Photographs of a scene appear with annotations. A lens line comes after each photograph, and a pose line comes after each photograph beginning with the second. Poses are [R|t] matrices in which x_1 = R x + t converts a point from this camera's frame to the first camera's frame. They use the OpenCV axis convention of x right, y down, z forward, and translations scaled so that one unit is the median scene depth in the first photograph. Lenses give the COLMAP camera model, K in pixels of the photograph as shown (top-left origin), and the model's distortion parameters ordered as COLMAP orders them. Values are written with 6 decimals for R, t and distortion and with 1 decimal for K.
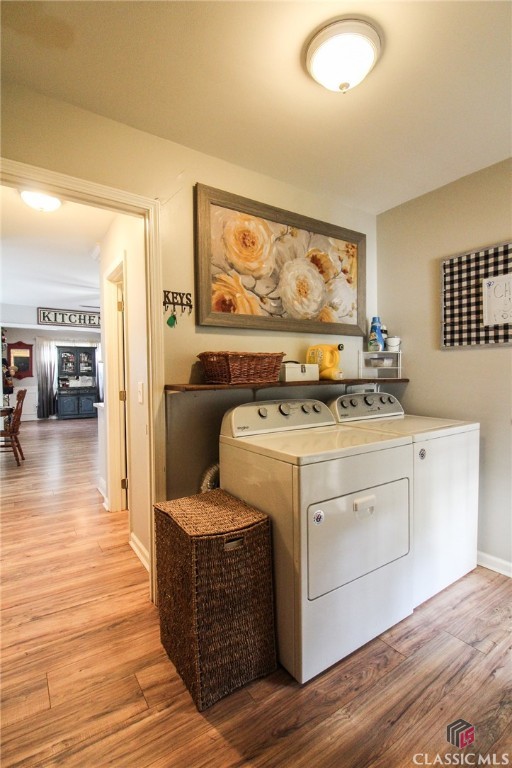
lens RADIAL K [[359.0, 0, 263.6], [0, 359.0, 384.9], [0, 0, 1]] dist [0.002663, -0.013845]
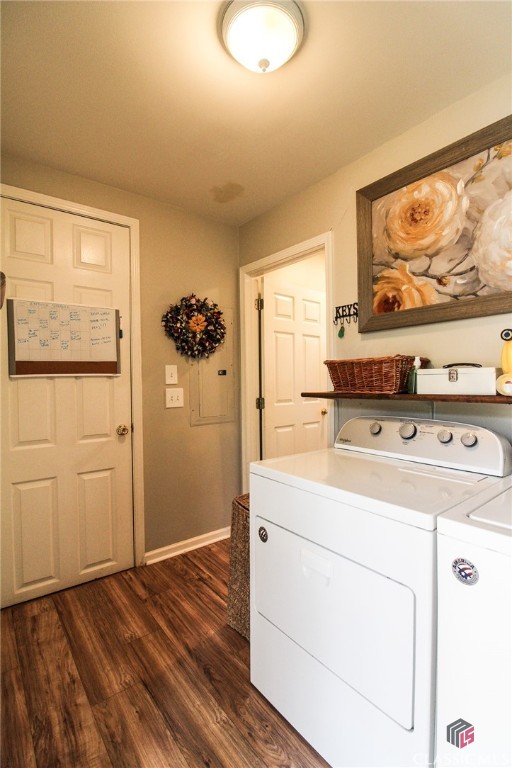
lens RADIAL K [[359.0, 0, 263.6], [0, 359.0, 384.9], [0, 0, 1]] dist [0.002663, -0.013845]
pose [[0.075592, 0.026598, -0.996784, 0.755802], [-0.019050, 0.999500, 0.025226, -0.039686], [0.996957, 0.017081, 0.076061, 0.629226]]
